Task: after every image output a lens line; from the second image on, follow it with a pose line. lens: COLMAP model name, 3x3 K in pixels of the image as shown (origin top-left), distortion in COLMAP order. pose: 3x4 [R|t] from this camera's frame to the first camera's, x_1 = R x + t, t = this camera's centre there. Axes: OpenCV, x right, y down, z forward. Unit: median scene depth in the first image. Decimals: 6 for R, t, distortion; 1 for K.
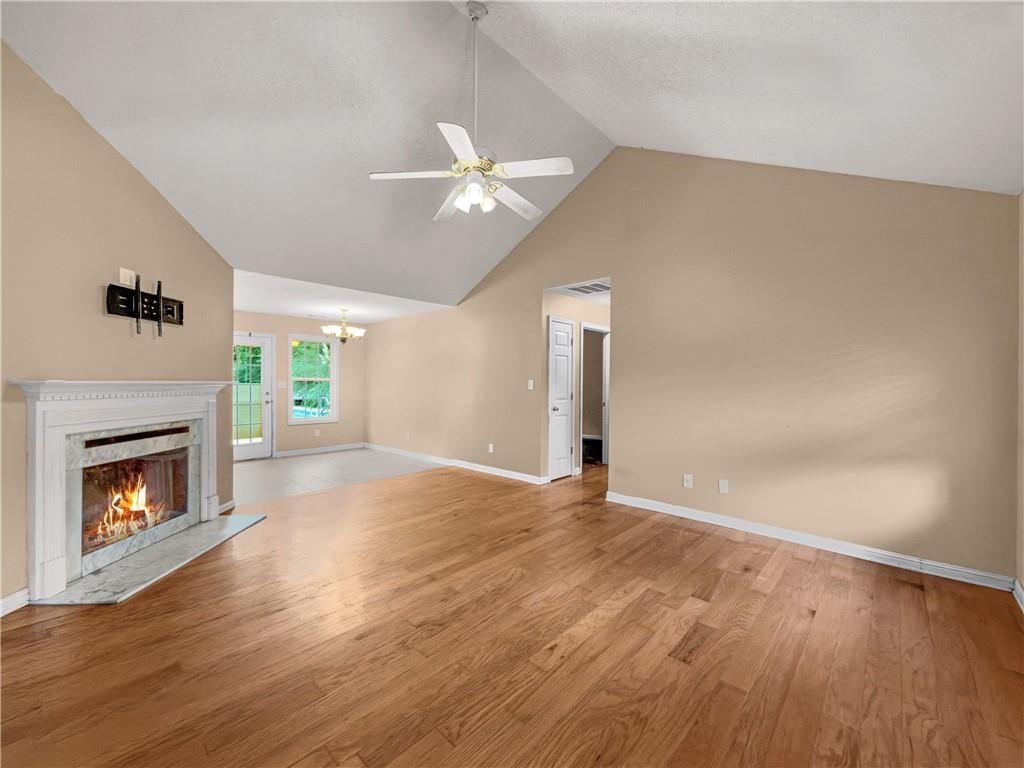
lens RADIAL K [[408.3, 0, 510.0], [0, 408.3, 384.2], [0, 0, 1]] dist [0.001250, 0.000057]
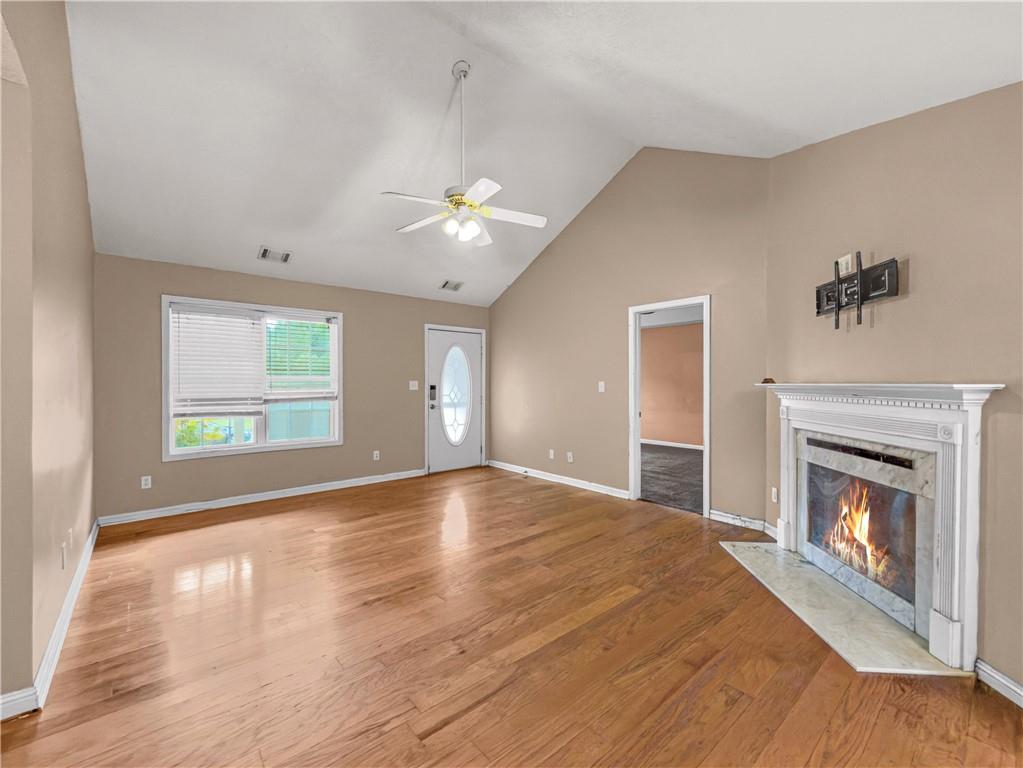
lens RADIAL K [[431.1, 0, 512.1], [0, 431.1, 383.6], [0, 0, 1]] dist [-0.000495, 0.000091]
pose [[-0.993836, -0.004843, 0.110759, -0.318566], [-0.004149, 0.999970, 0.006502, -0.010327], [-0.110787, 0.006002, -0.993826, 1.915886]]
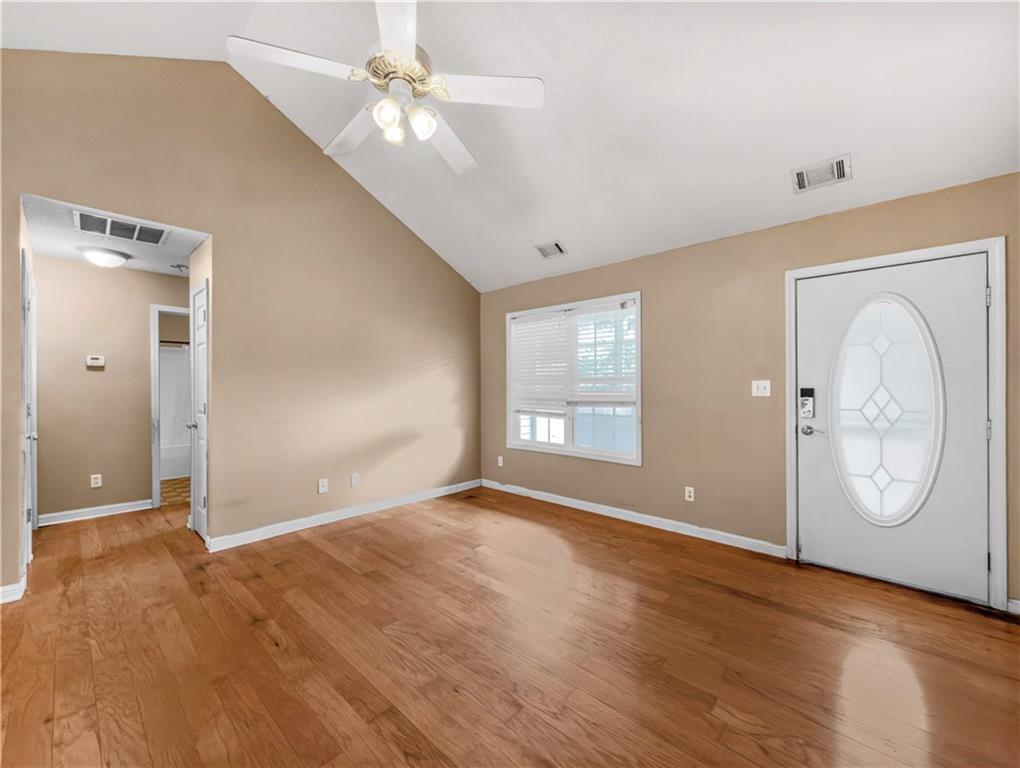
lens RADIAL K [[410.6, 0, 513.4], [0, 410.6, 384.7], [0, 0, 1]] dist [-0.001751, -0.000077]
pose [[-0.009408, -0.004692, 0.999945, -0.677920], [0.005494, 0.999974, 0.004744, -0.004969], [-0.999941, 0.005538, -0.009382, 0.700354]]
